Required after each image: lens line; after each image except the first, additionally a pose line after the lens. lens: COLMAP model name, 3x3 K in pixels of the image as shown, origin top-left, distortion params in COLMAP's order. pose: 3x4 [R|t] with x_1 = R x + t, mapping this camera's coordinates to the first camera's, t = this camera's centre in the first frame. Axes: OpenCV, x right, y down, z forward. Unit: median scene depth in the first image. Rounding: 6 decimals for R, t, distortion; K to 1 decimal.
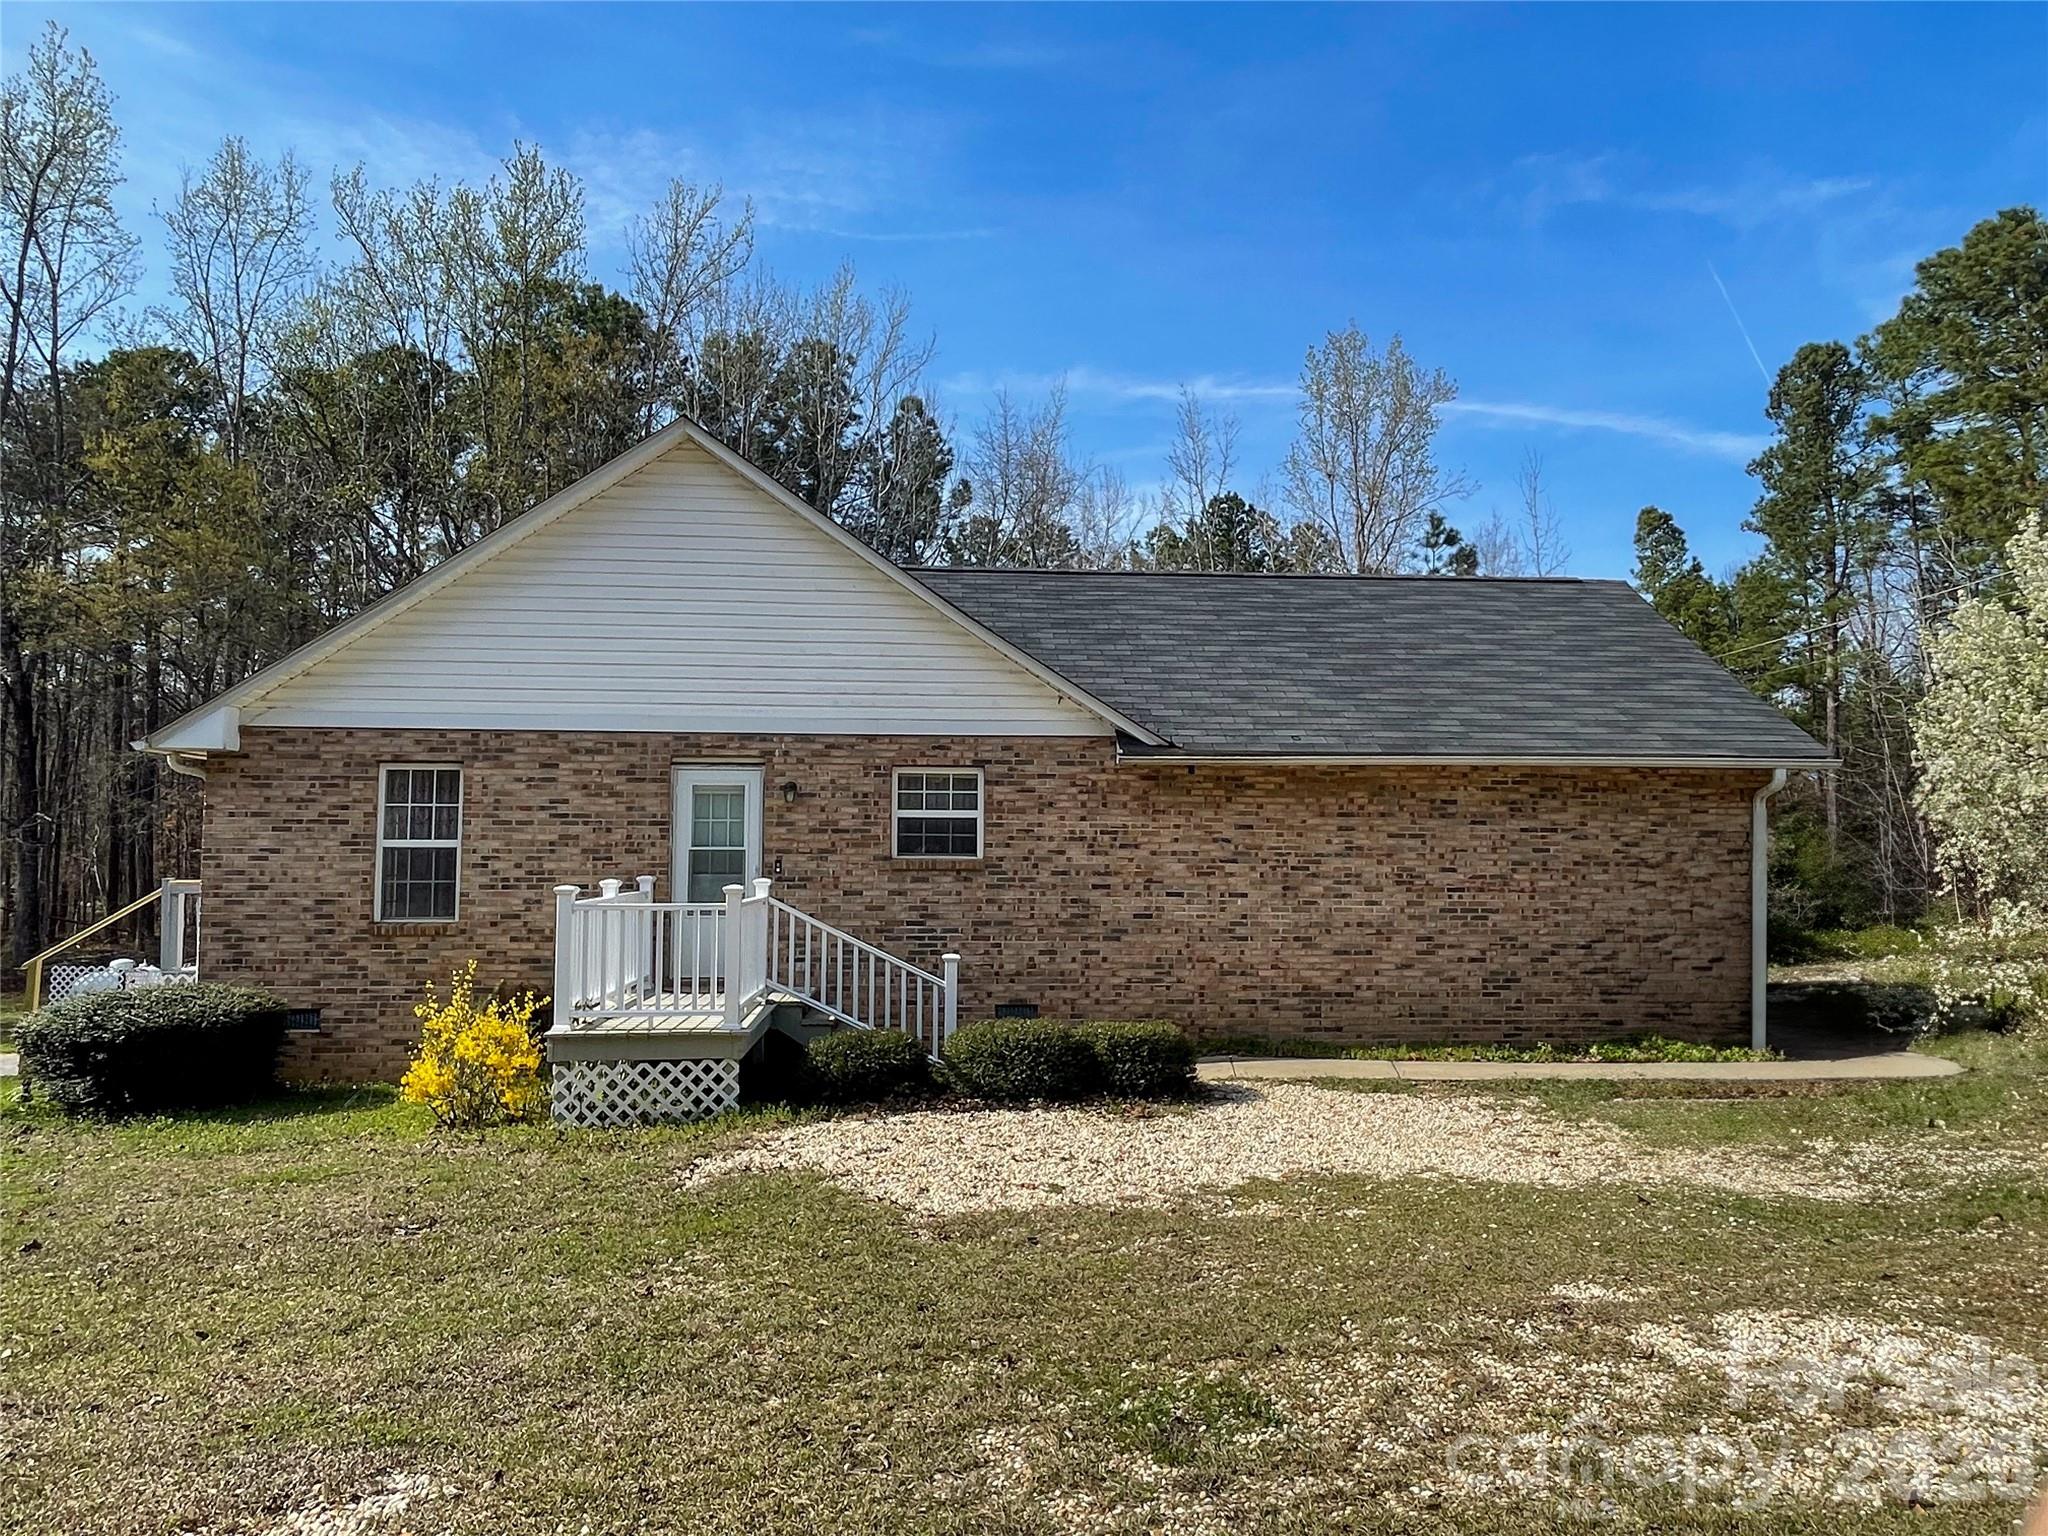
lens RADIAL K [[1331.9, 0, 1024.0], [0, 1331.9, 768.0], [0, 0, 1]] dist [-0.004813, -0.002310]
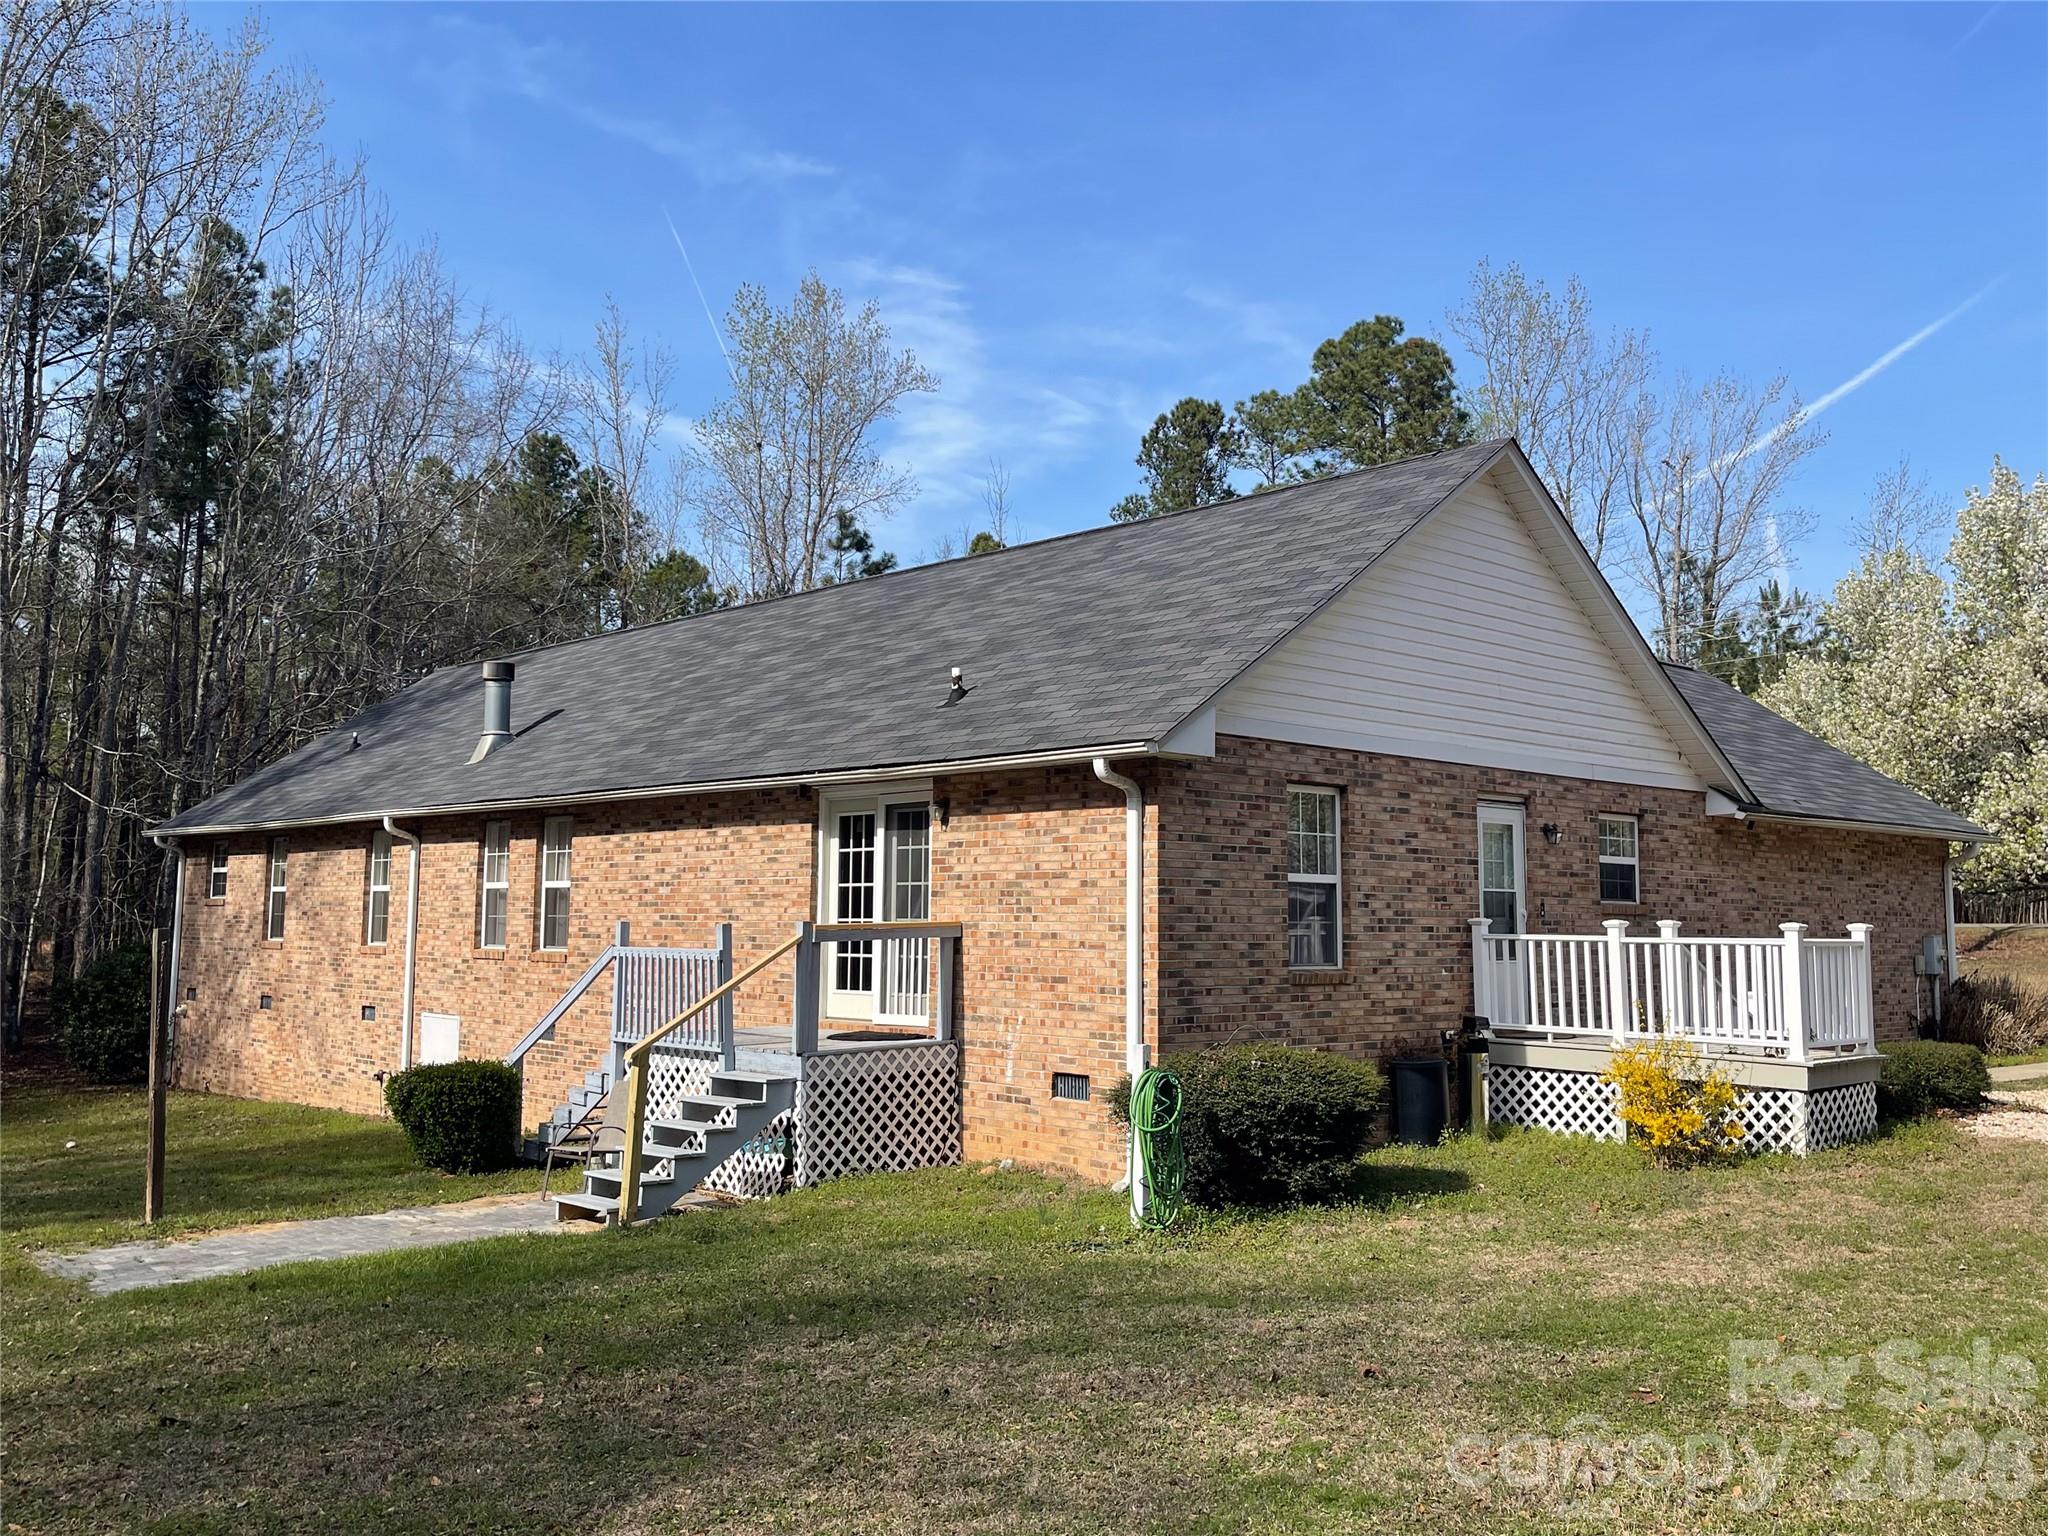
lens RADIAL K [[1743.0, 0, 1022.5], [0, 1743.0, 729.8], [0, 0, 1]] dist [0.013217, -0.001188]
pose [[0.797794, 0.071324, 0.598697, -1.290765], [-0.046299, 0.997294, -0.057115, 0.033945], [-0.601150, 0.017847, 0.798937, 0.205829]]
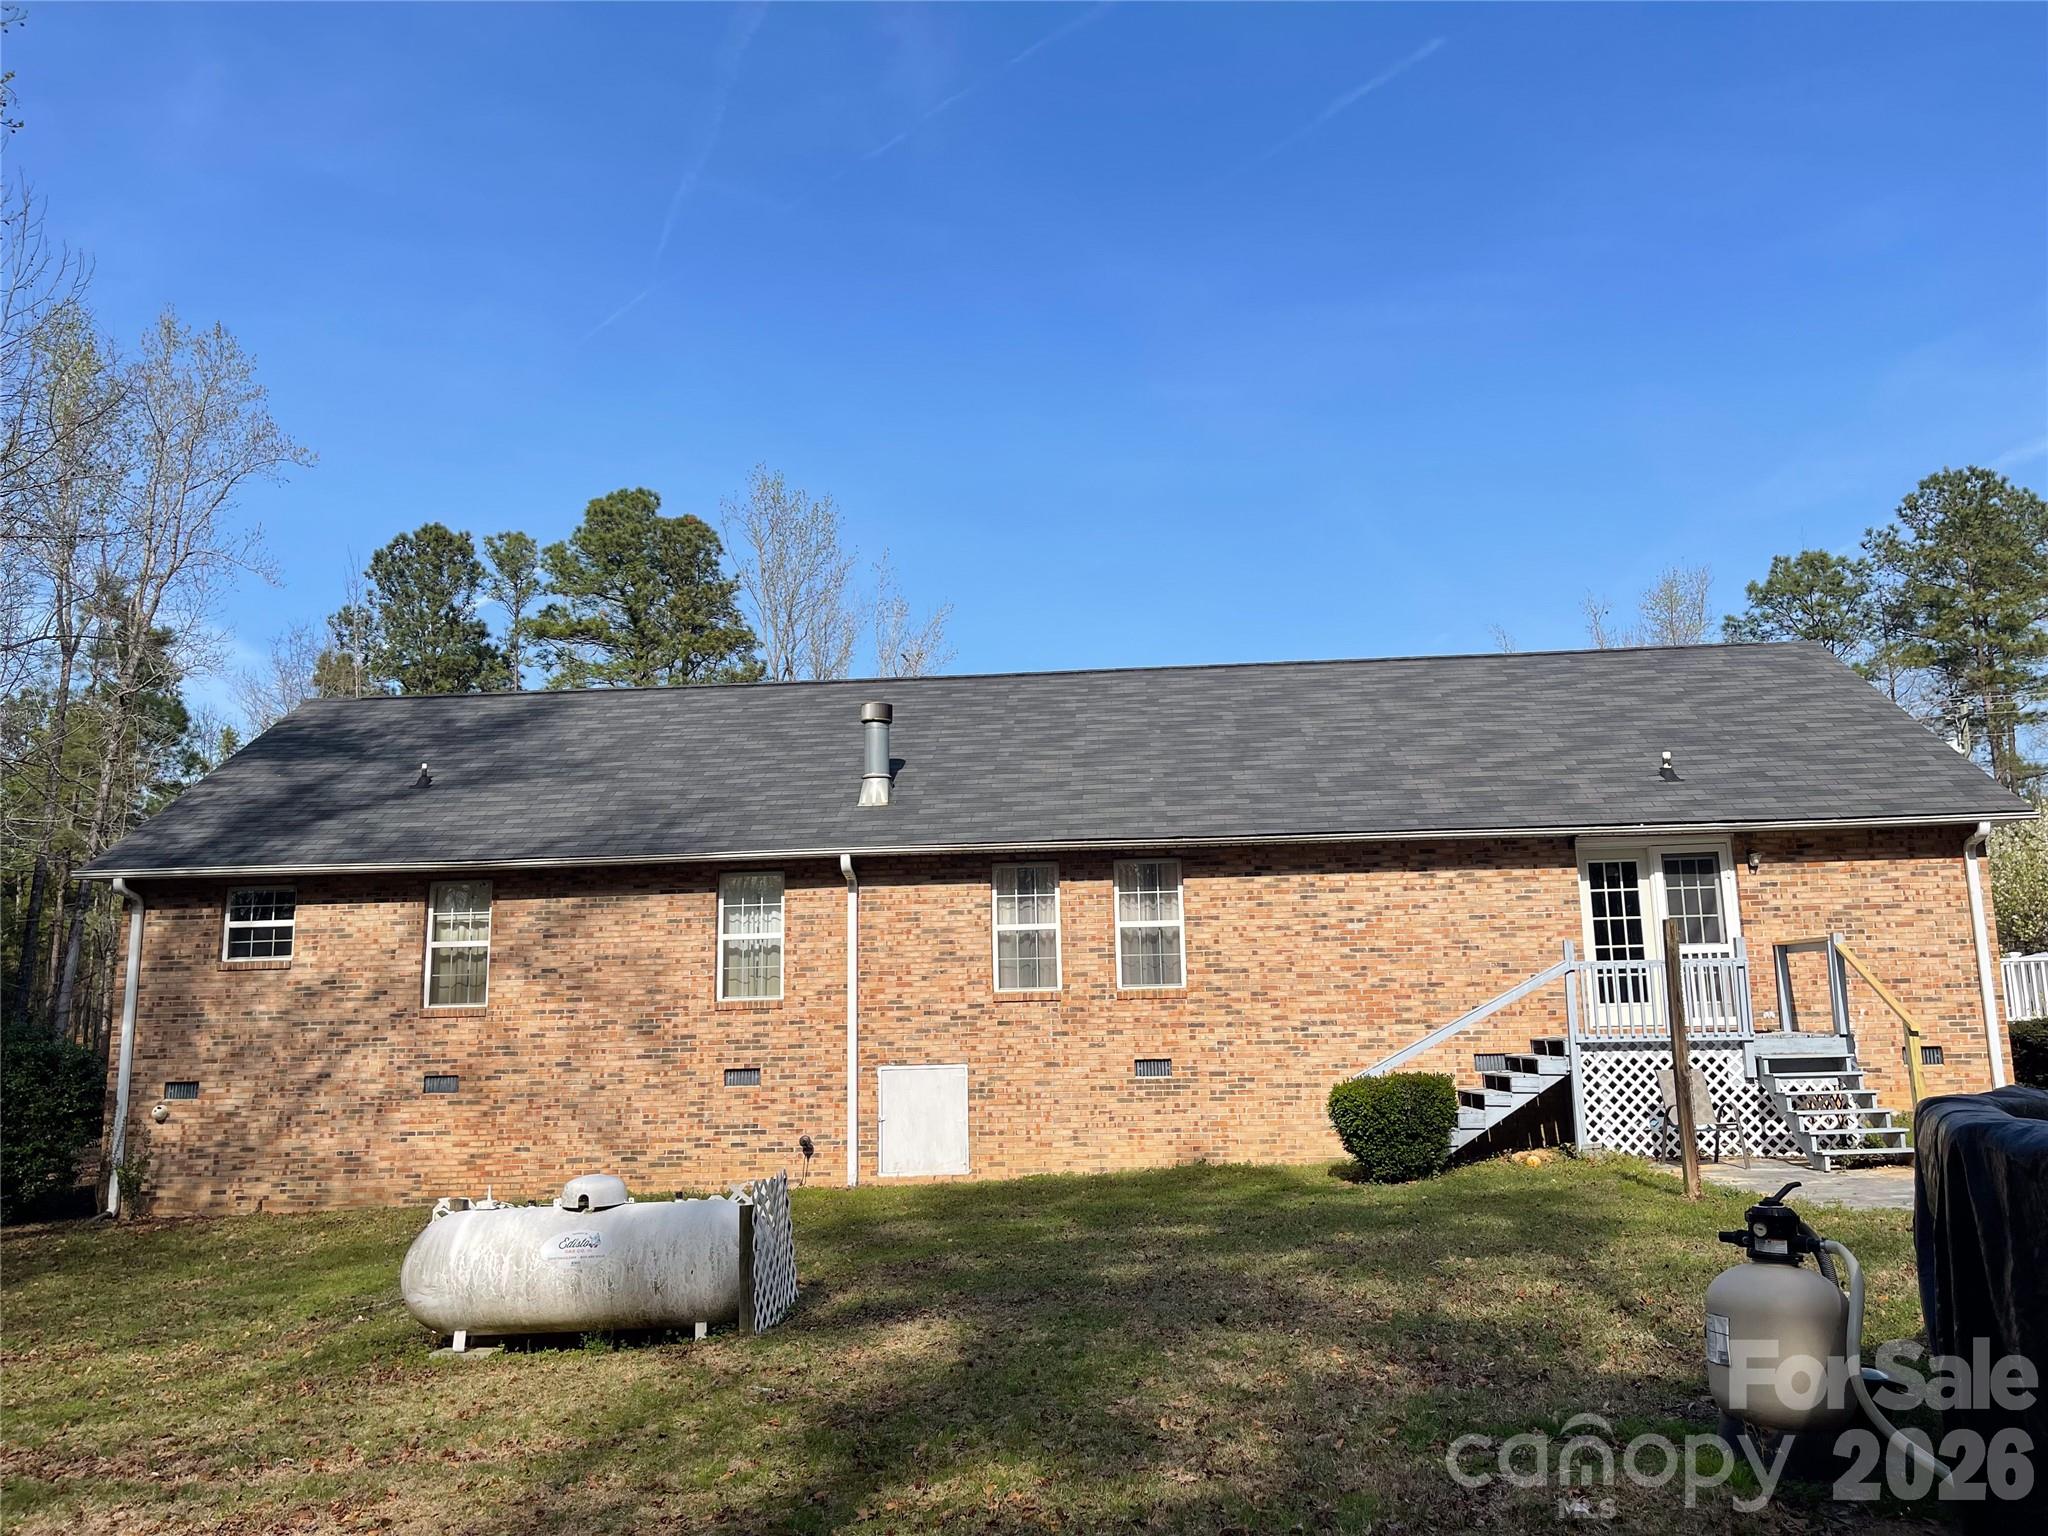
lens RADIAL K [[1559.1, 0, 1024.0], [0, 1559.1, 768.0], [0, 0, 1]] dist [0.001270, -0.007854]
pose [[0.235283, 0.167679, 0.957354, -2.011271], [-0.047485, 0.985812, -0.160994, 0.176983], [-0.970766, -0.007581, 0.239907, 1.313931]]
